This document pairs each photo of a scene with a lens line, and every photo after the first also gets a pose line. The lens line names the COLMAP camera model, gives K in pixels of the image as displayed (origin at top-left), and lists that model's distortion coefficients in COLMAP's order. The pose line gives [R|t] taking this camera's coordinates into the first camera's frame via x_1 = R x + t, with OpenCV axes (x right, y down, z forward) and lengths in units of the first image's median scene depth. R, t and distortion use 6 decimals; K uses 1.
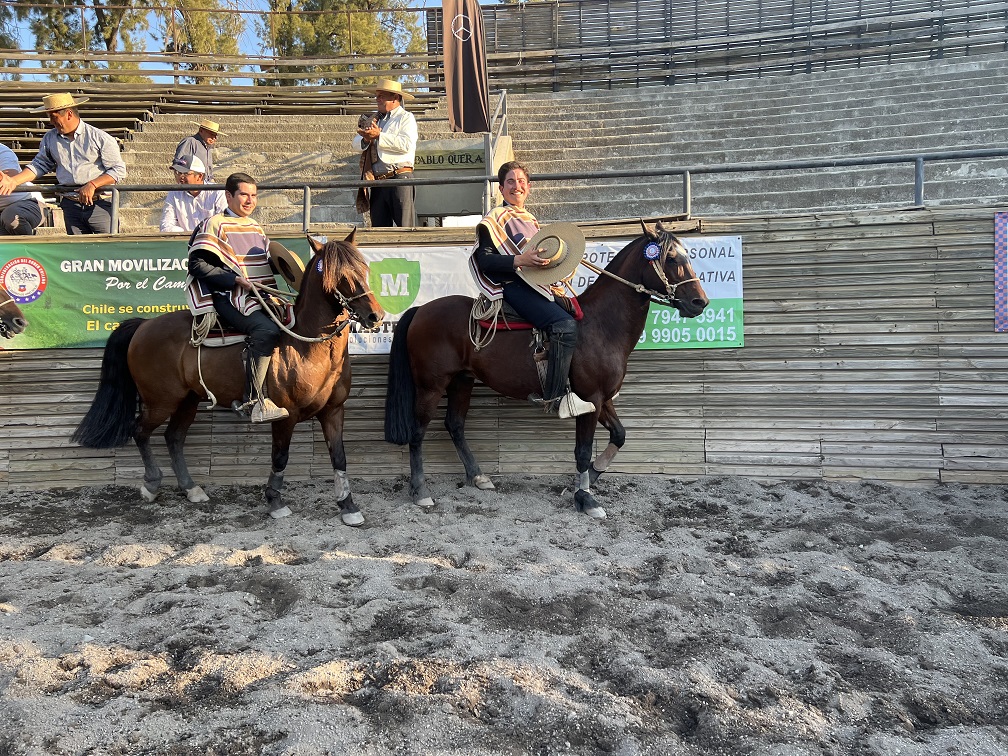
lens RADIAL K [[772.6, 0, 503.6], [0, 772.6, 370.6], [0, 0, 1]] dist [0.009061, -0.003561]
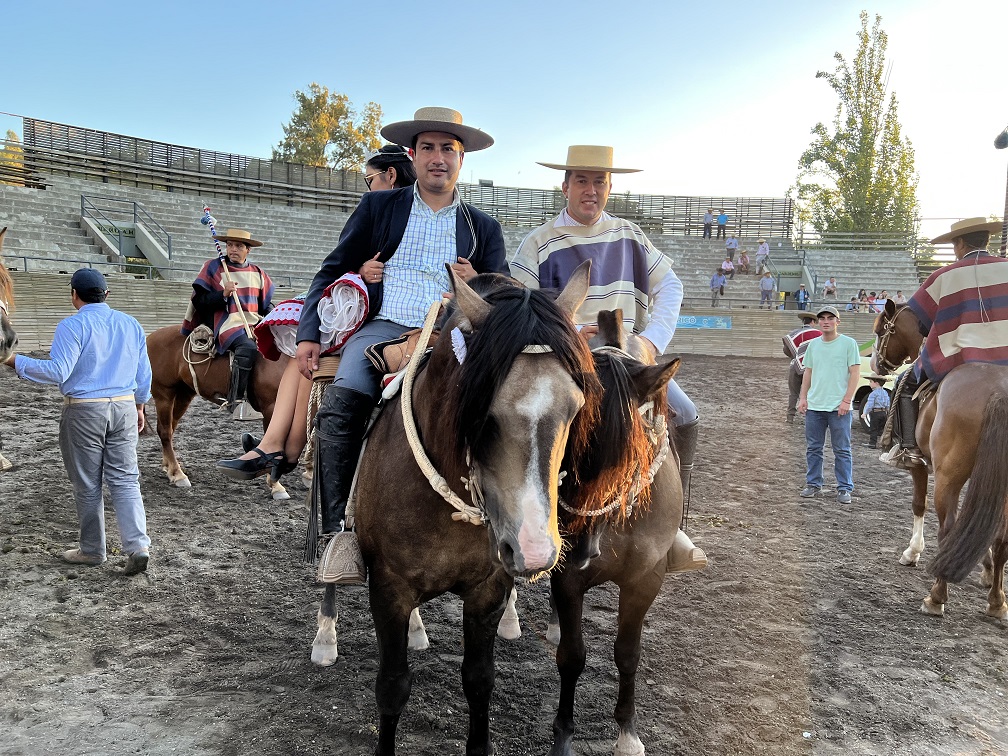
lens RADIAL K [[772.6, 0, 506.8], [0, 772.6, 380.6], [0, 0, 1]] dist [0.009061, -0.003561]
pose [[0.608458, -0.014195, 0.793459, -0.844600], [0.010212, 0.999897, 0.010058, 0.094782], [-0.793520, 0.001983, 0.608541, -0.868603]]
